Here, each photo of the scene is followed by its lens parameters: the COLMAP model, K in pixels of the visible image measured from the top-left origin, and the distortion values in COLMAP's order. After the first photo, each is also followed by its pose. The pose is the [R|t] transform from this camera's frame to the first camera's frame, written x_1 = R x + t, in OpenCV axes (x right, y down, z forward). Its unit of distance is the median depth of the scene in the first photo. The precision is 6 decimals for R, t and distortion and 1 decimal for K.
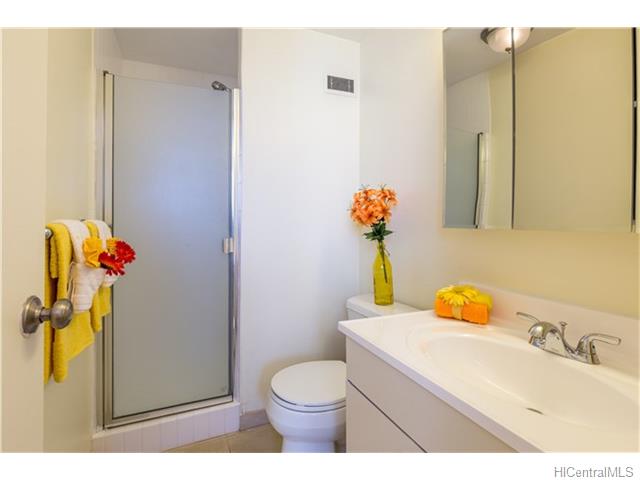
lens RADIAL K [[293.8, 0, 319.6], [0, 293.8, 239.2], [0, 0, 1]] dist [0.000205, -0.000192]
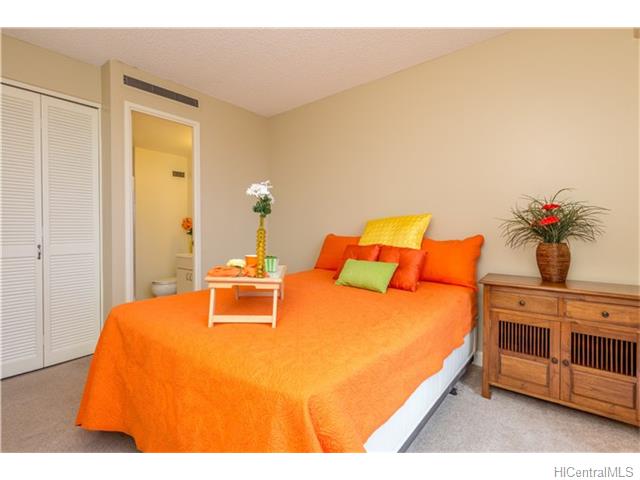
lens RADIAL K [[293.8, 0, 320.5], [0, 293.8, 235.9], [0, 0, 1]] dist [0.000205, -0.000192]
pose [[0.884372, -0.004762, 0.466759, -0.040404], [0.000756, 0.999961, 0.008768, -0.010264], [-0.466783, -0.007401, 0.884341, -2.283440]]
